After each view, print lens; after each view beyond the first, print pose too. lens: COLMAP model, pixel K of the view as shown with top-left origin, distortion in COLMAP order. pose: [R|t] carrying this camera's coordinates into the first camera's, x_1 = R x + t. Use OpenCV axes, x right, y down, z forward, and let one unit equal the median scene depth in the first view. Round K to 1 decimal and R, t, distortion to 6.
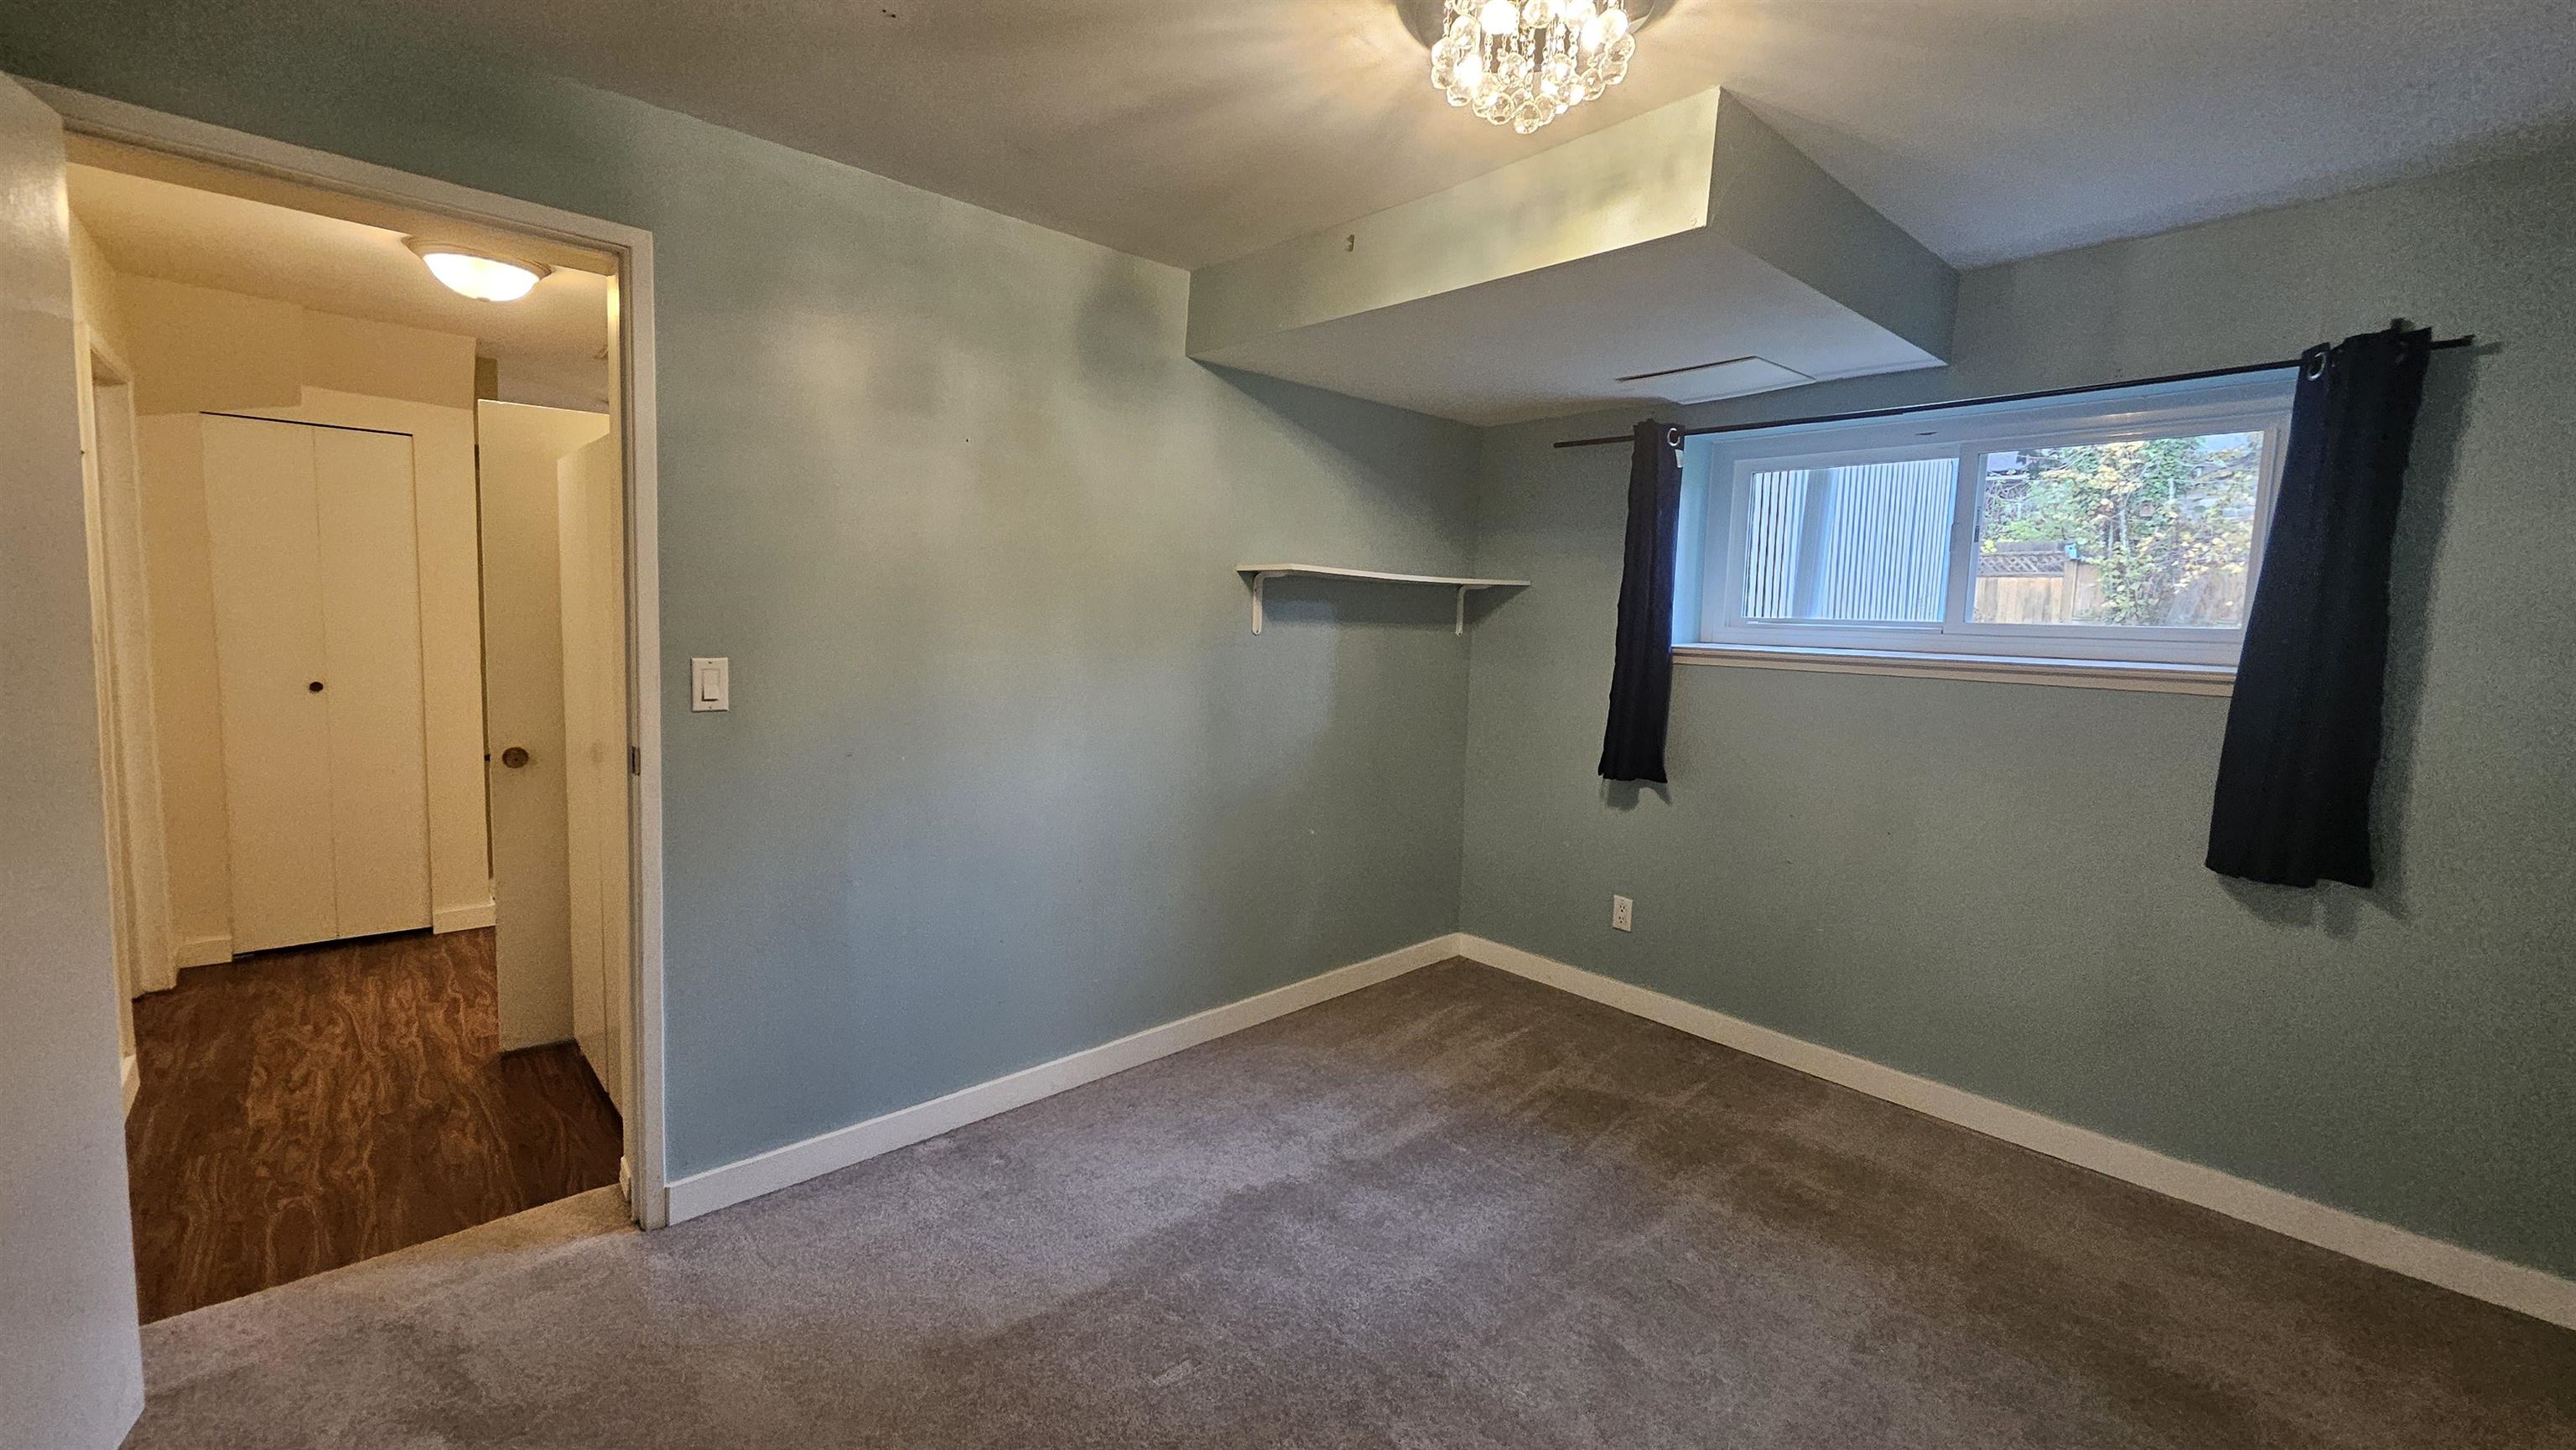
lens RADIAL K [[1018.2, 0, 1269.4], [0, 1018.2, 713.0], [0, 0, 1]] dist [0.009605, -0.002292]
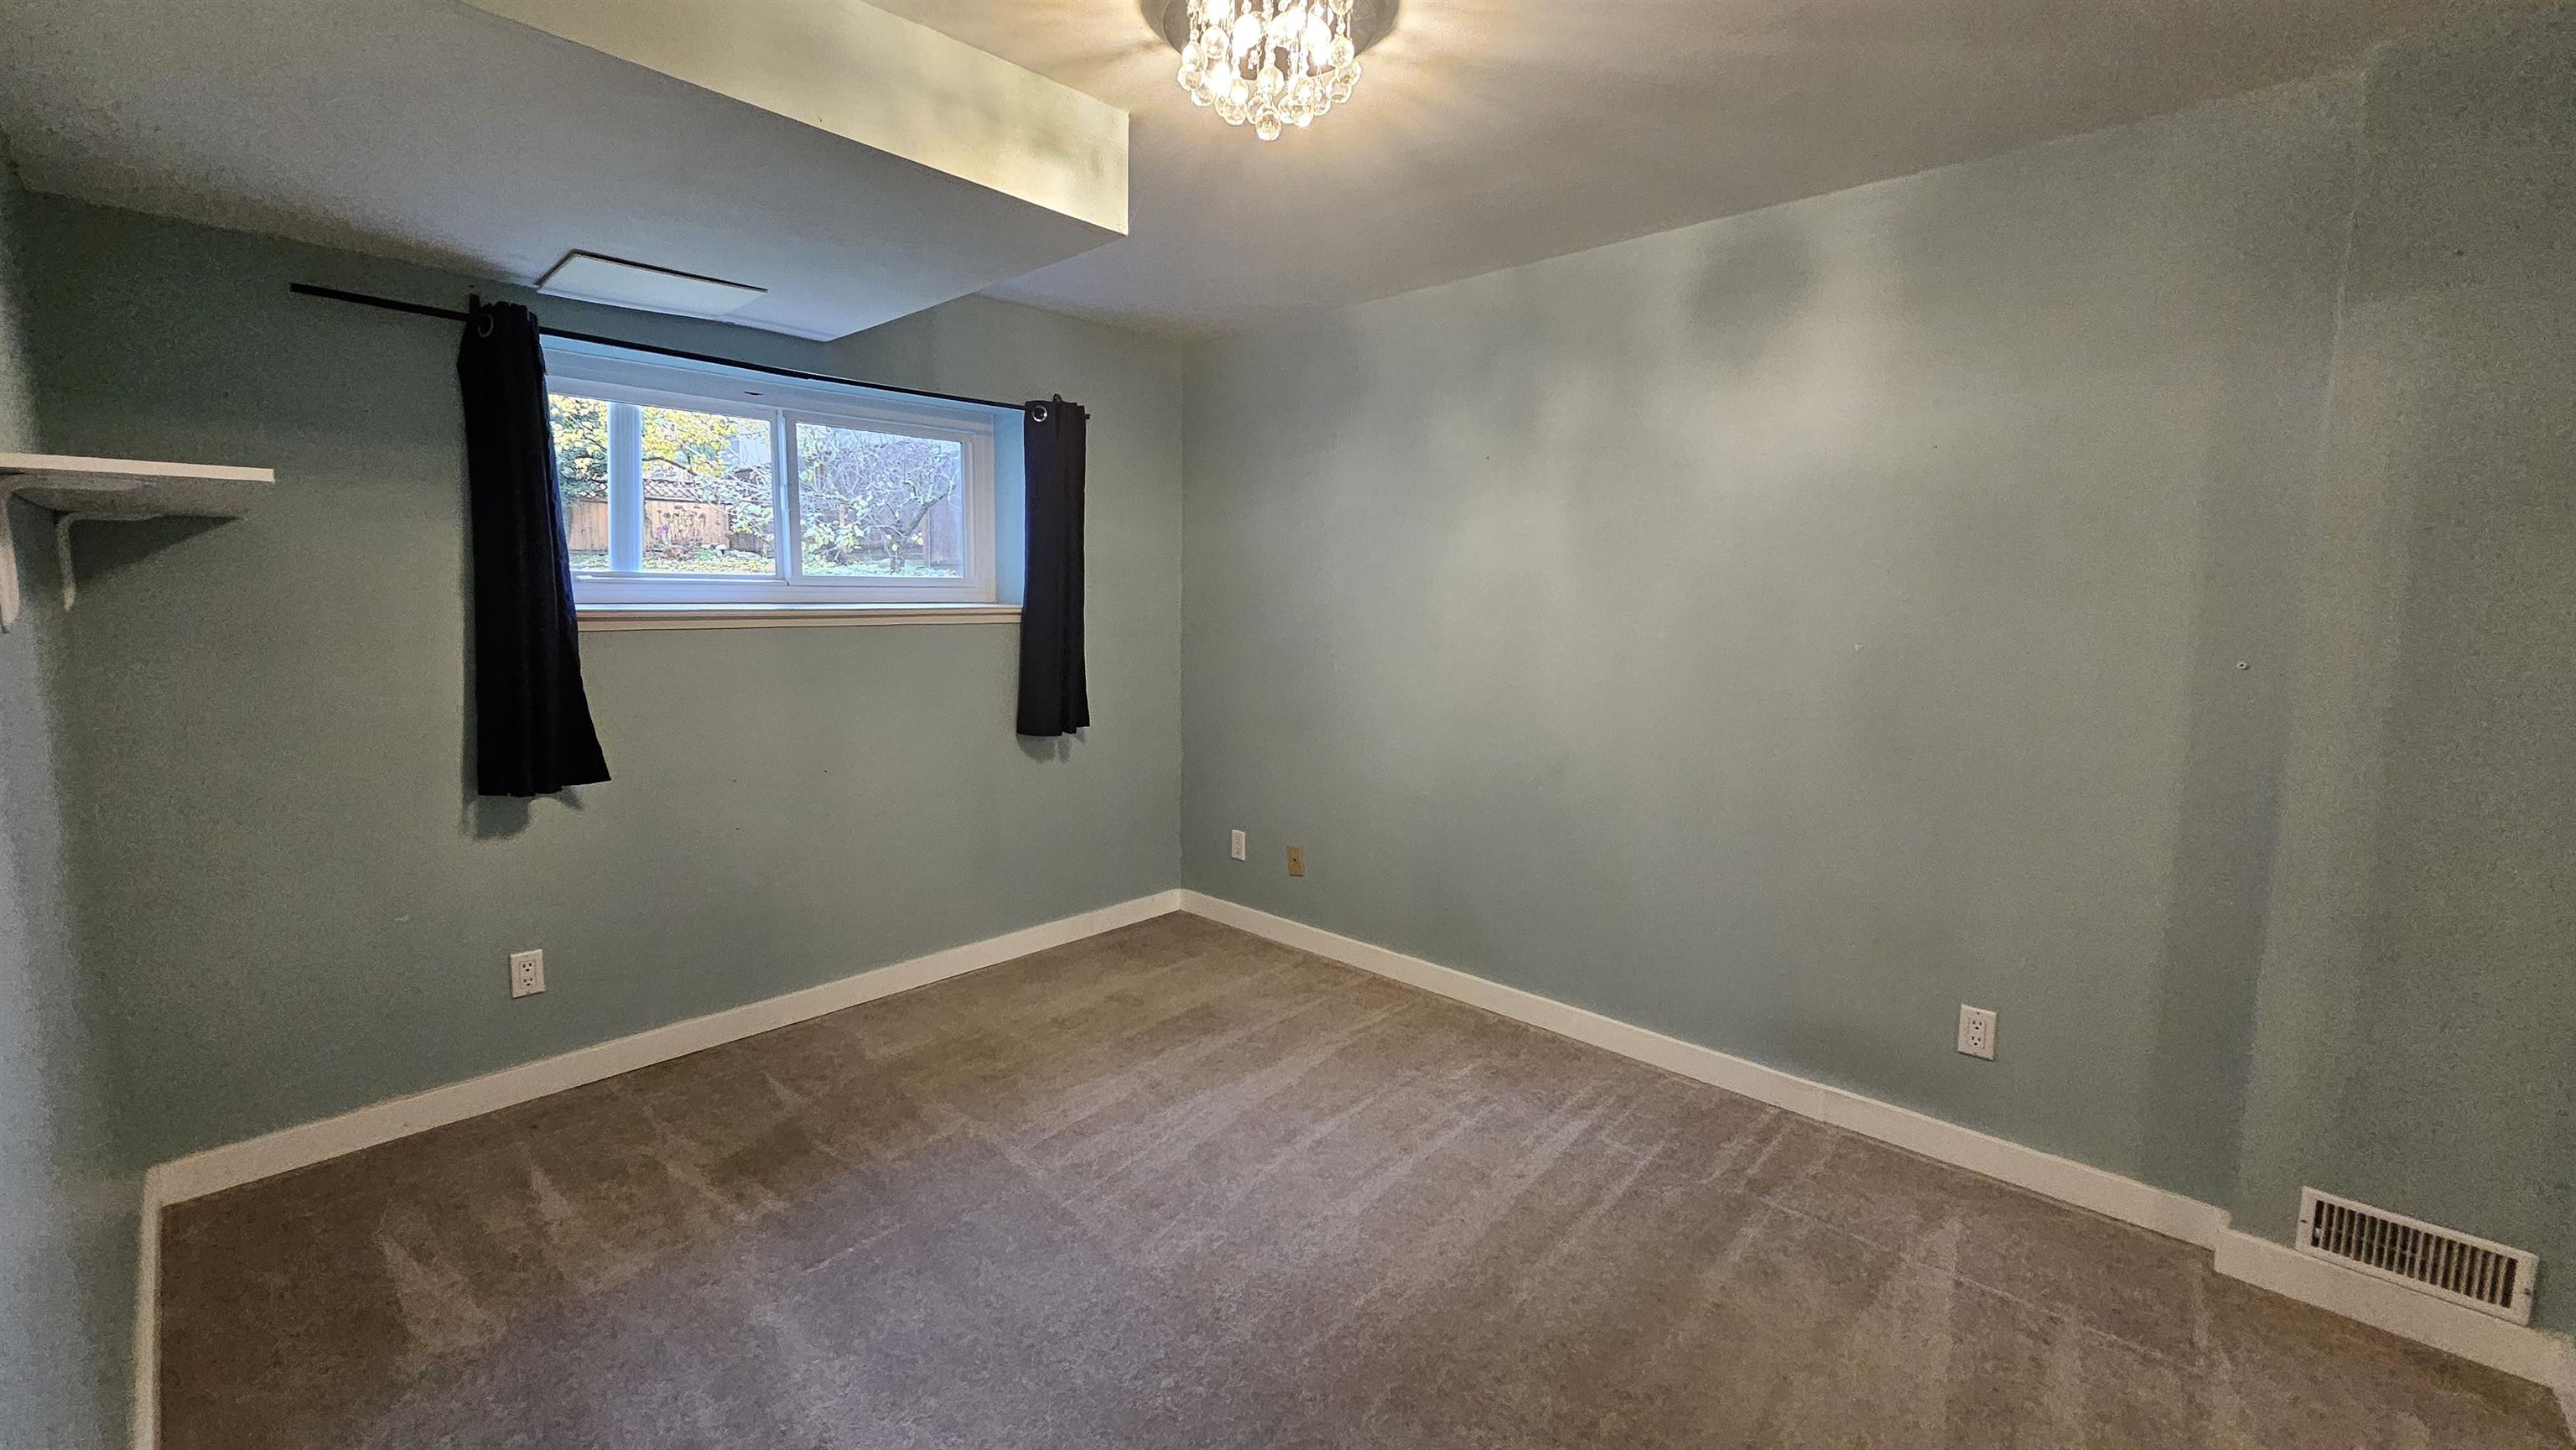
lens RADIAL K [[1018.2, 0, 1270.1], [0, 1018.2, 715.8], [0, 0, 1]] dist [0.009605, -0.002292]
pose [[-0.084221, -0.149083, 0.985231, -0.475101], [0.090411, 0.983523, 0.156553, -0.064908], [-0.992337, 0.102261, -0.069354, 0.579436]]
